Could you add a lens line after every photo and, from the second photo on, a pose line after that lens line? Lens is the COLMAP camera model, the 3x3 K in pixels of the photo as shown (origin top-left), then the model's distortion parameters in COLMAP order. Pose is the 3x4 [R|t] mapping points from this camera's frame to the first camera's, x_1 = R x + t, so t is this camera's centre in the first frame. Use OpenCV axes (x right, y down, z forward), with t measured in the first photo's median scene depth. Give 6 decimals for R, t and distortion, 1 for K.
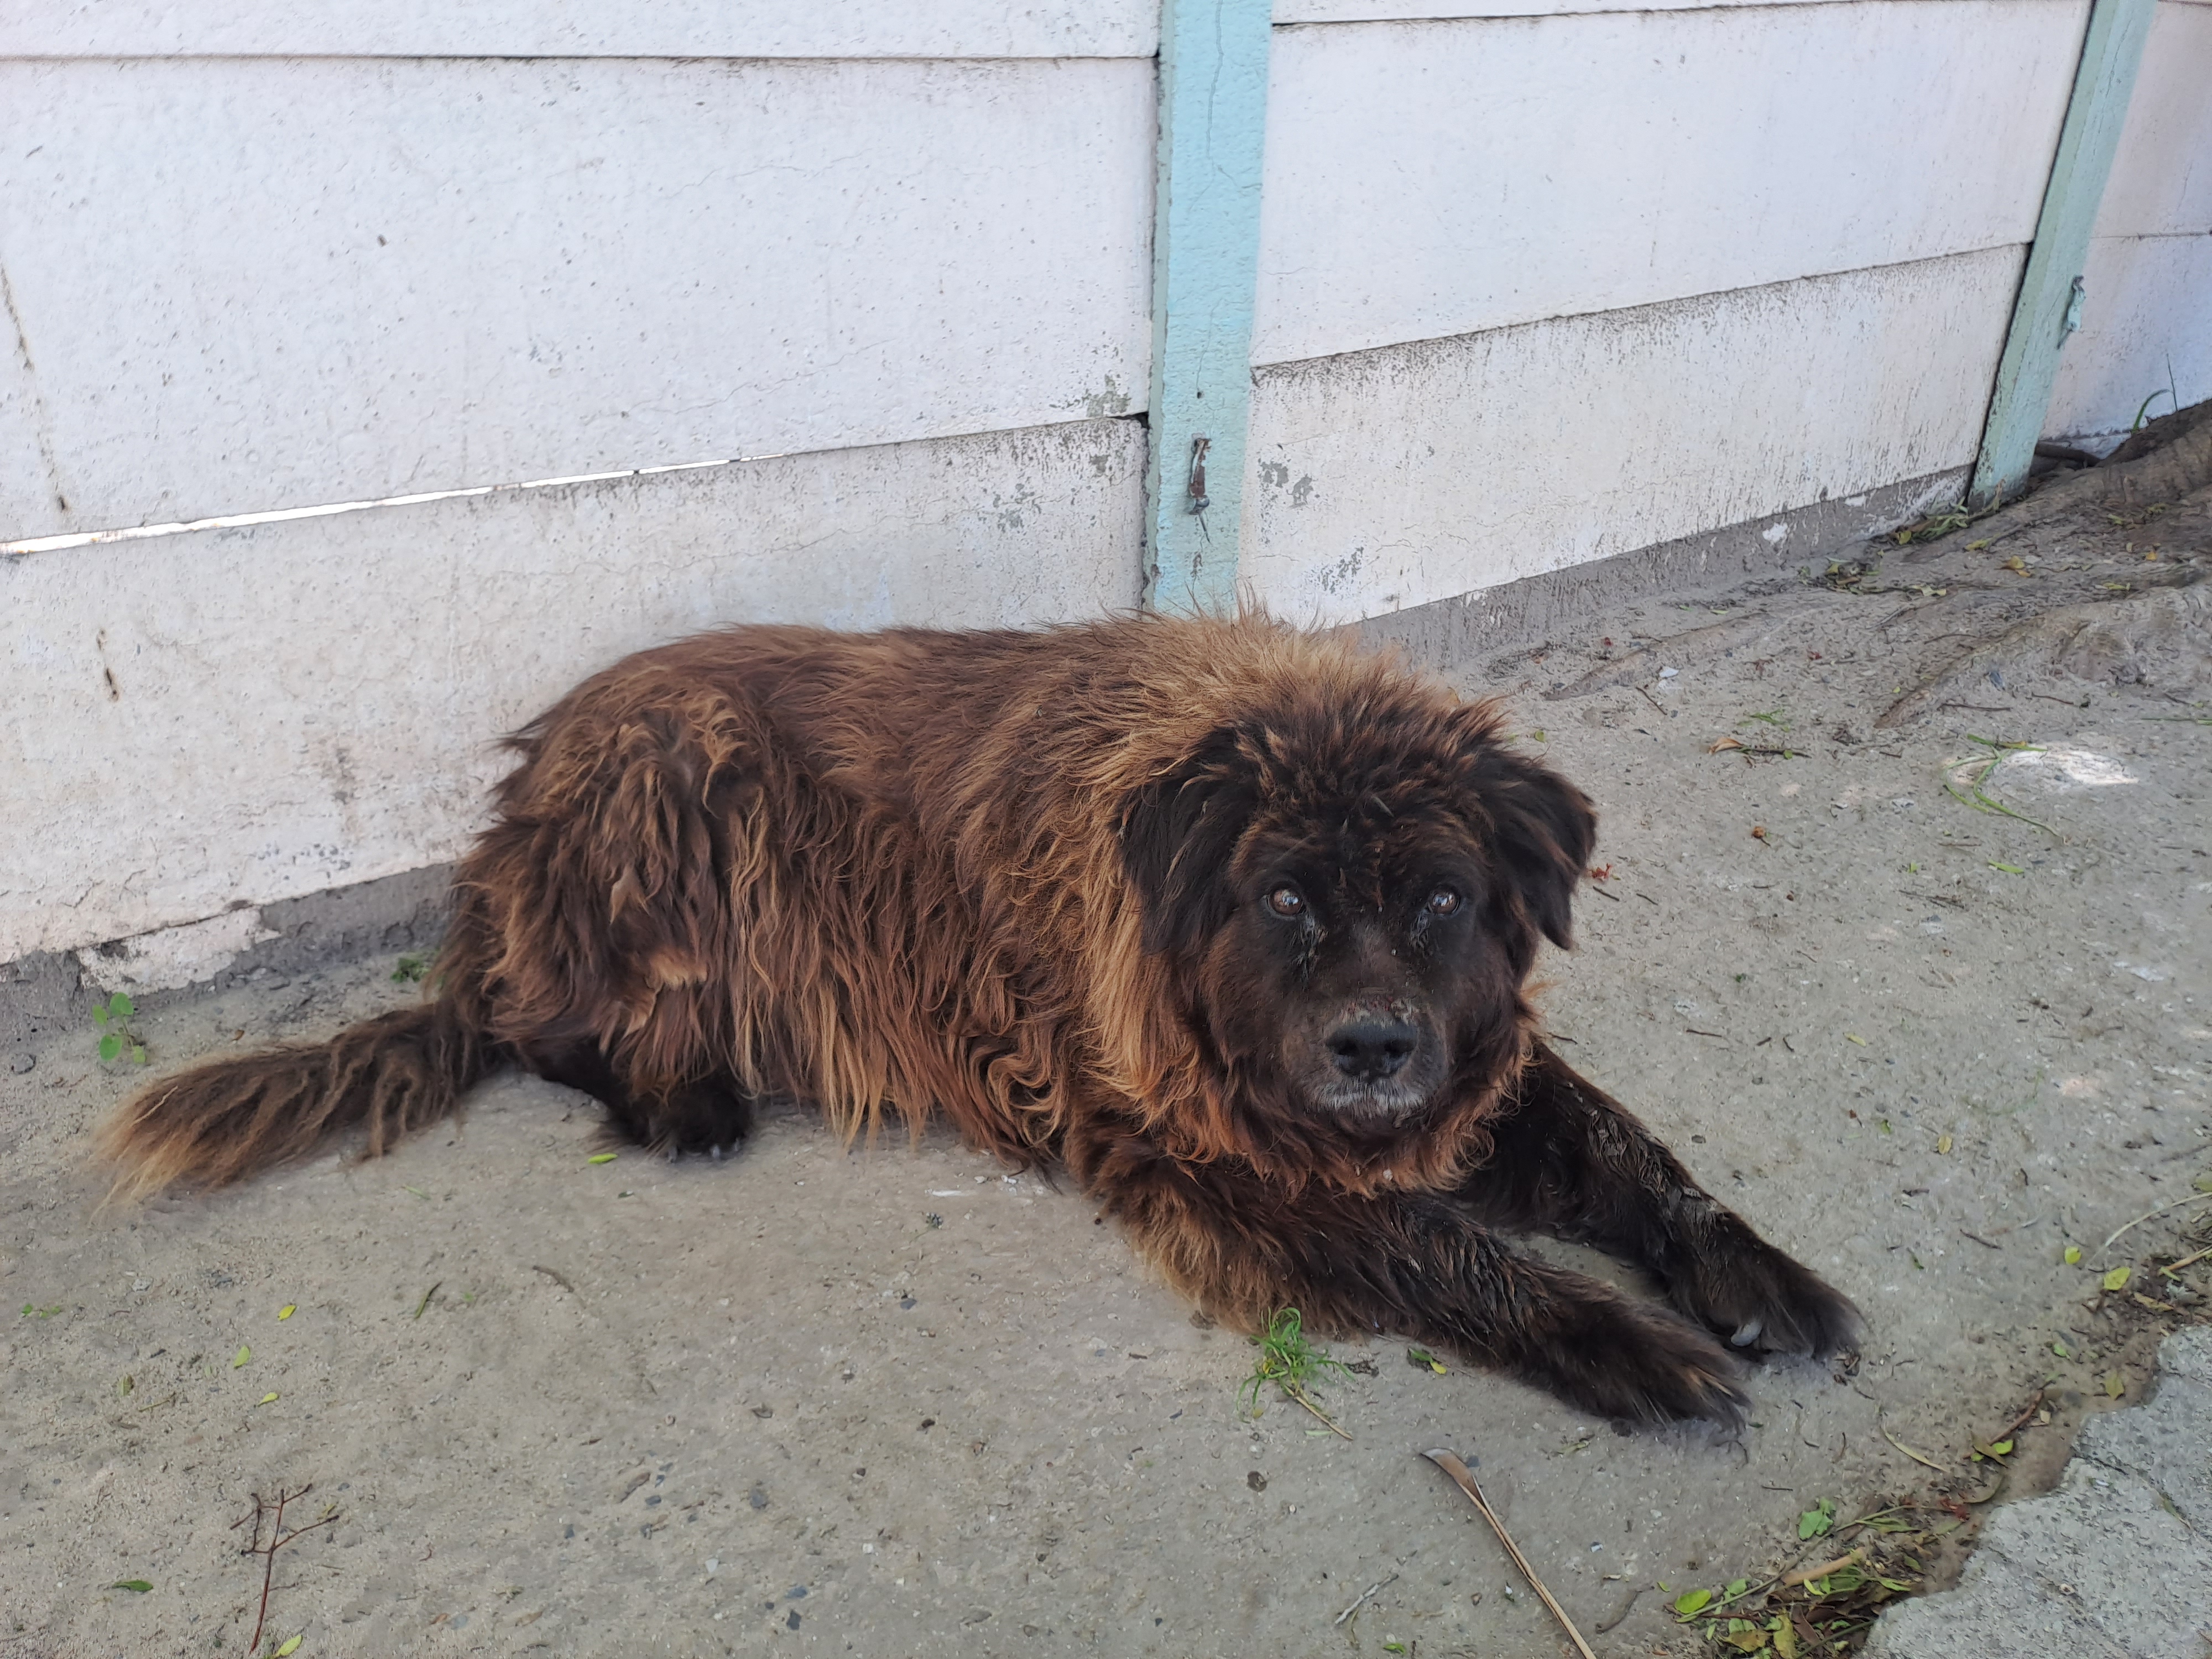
lens RADIAL K [[1642.1, 0, 1094.5], [0, 1642.1, 875.6], [0, 0, 1]] dist [0.046314, -0.053120]
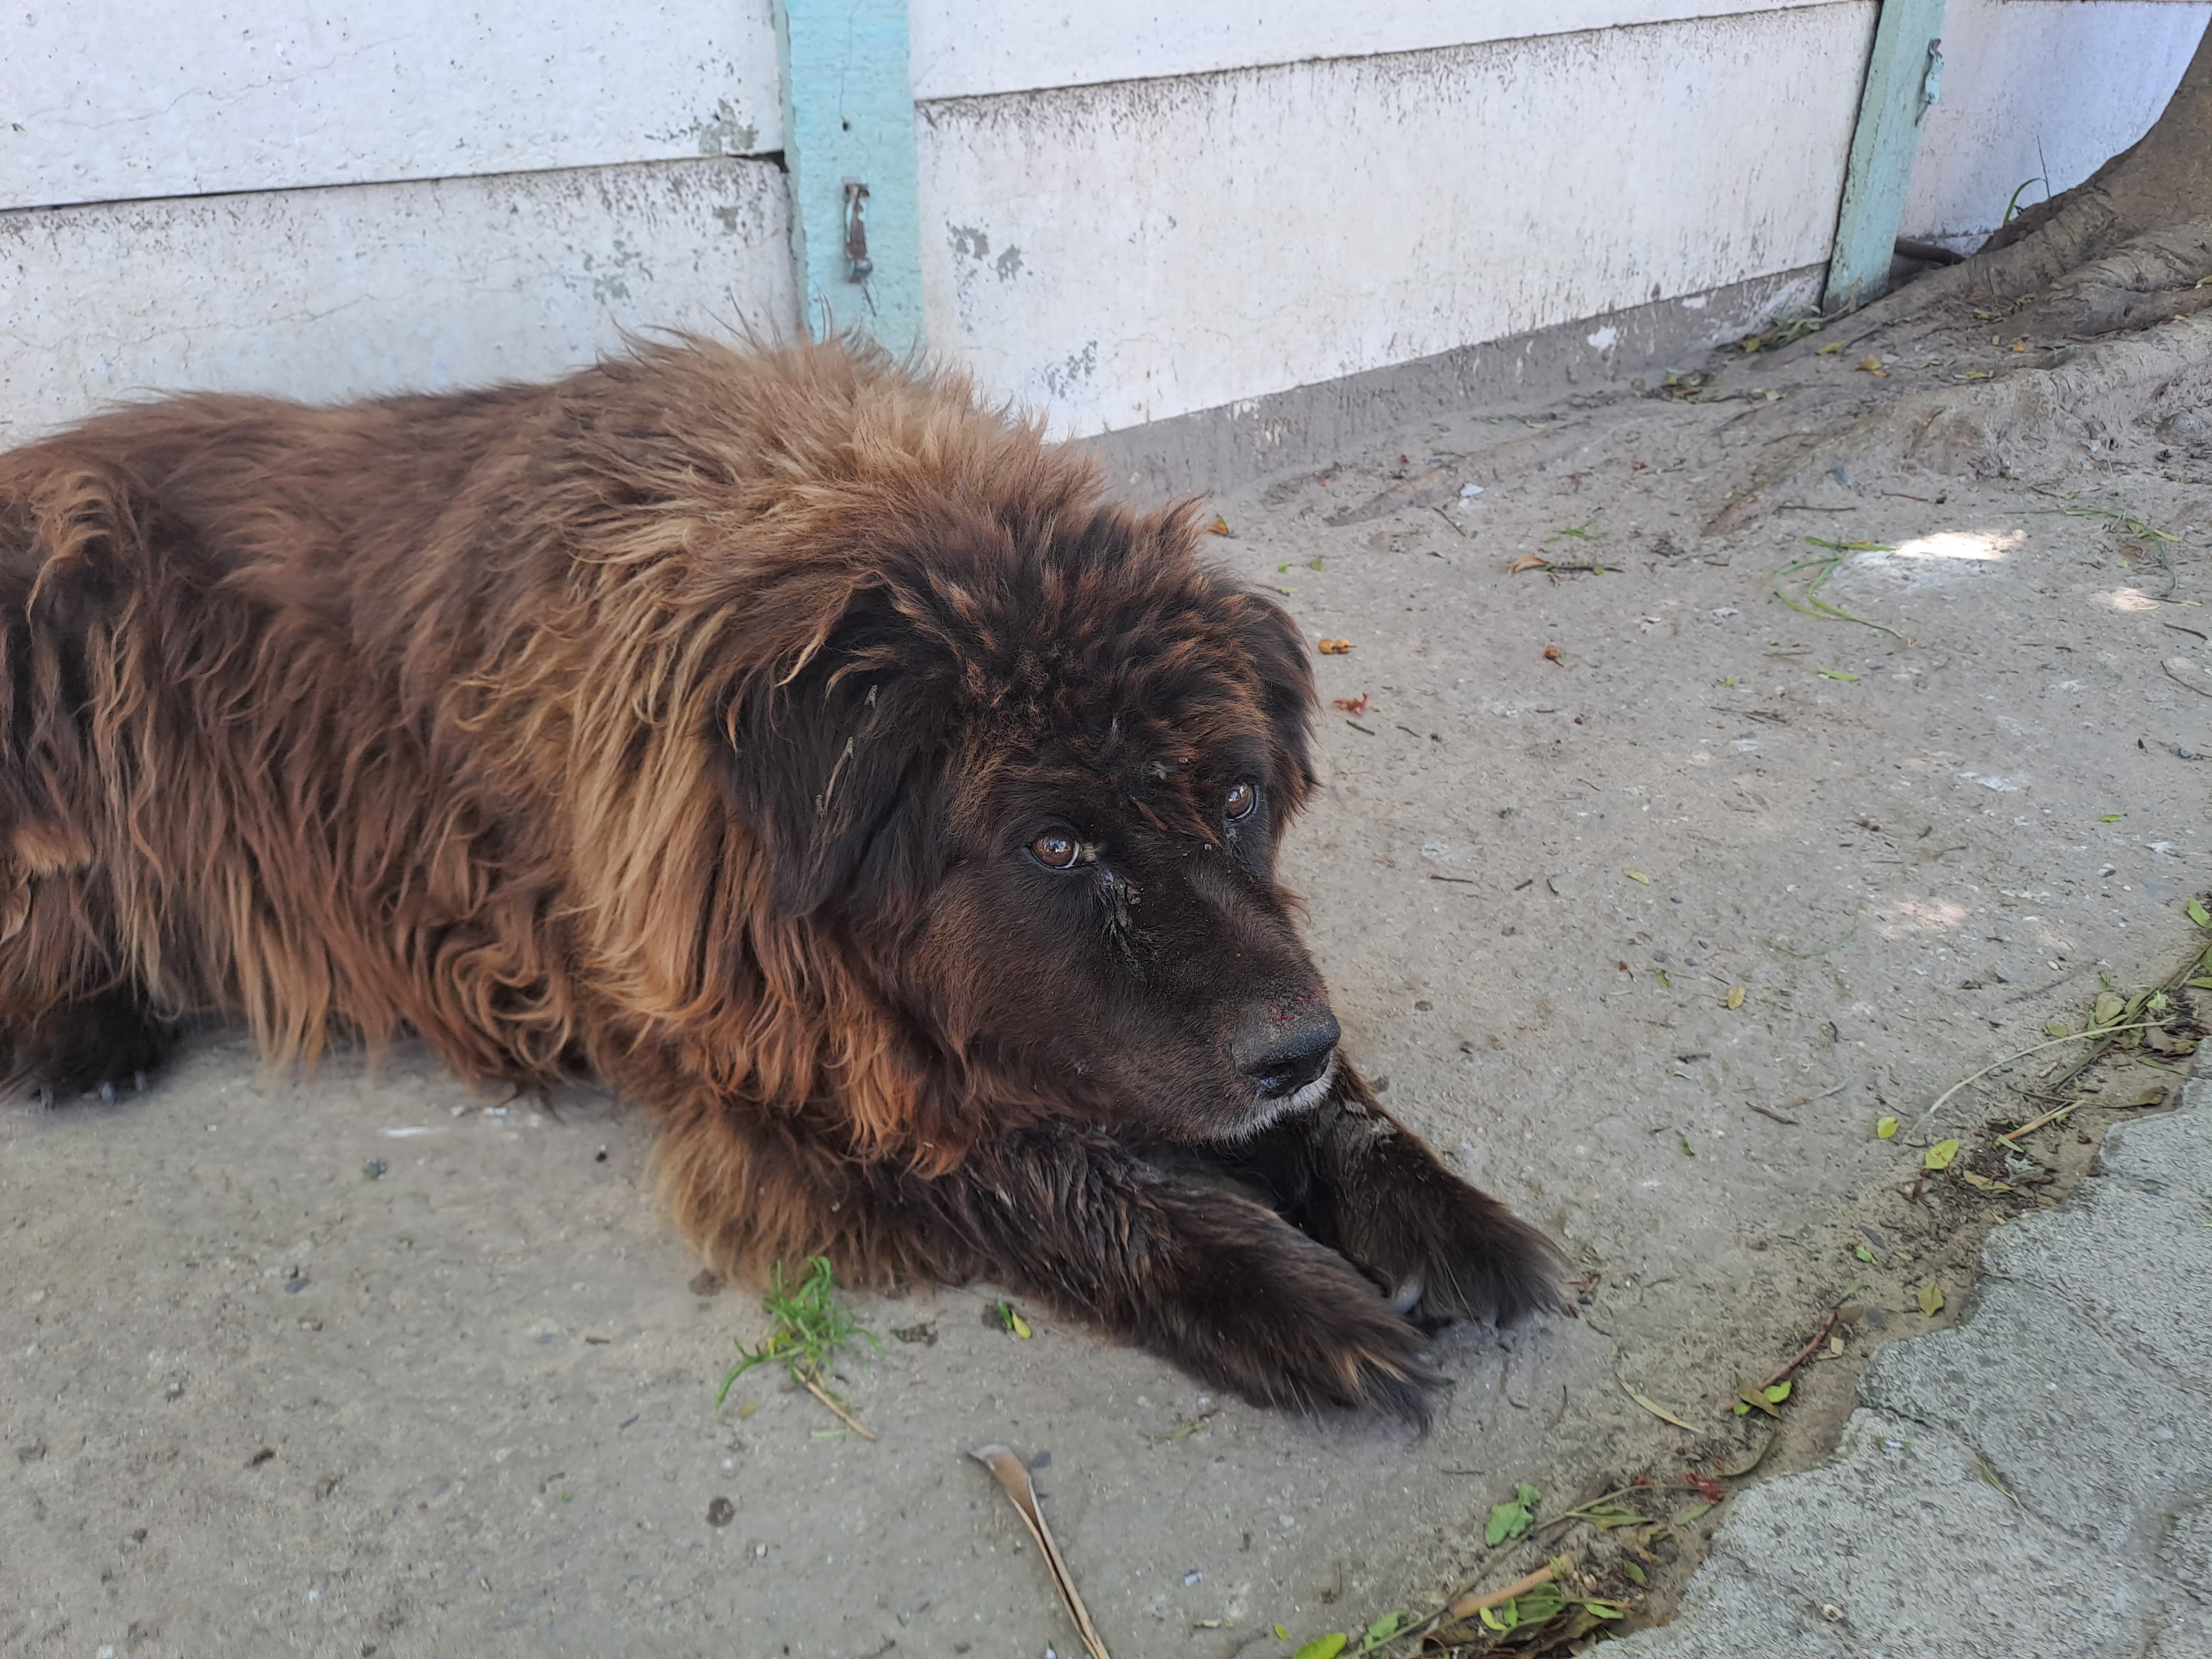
lens RADIAL K [[1642.1, 0, 1115.0], [0, 1642.1, 879.4], [0, 0, 1]] dist [0.046314, -0.053120]
pose [[0.997857, -0.046308, 0.046218, 0.161396], [0.044501, 0.998232, 0.039397, 0.054401], [-0.047961, -0.037256, 0.998154, 0.205296]]
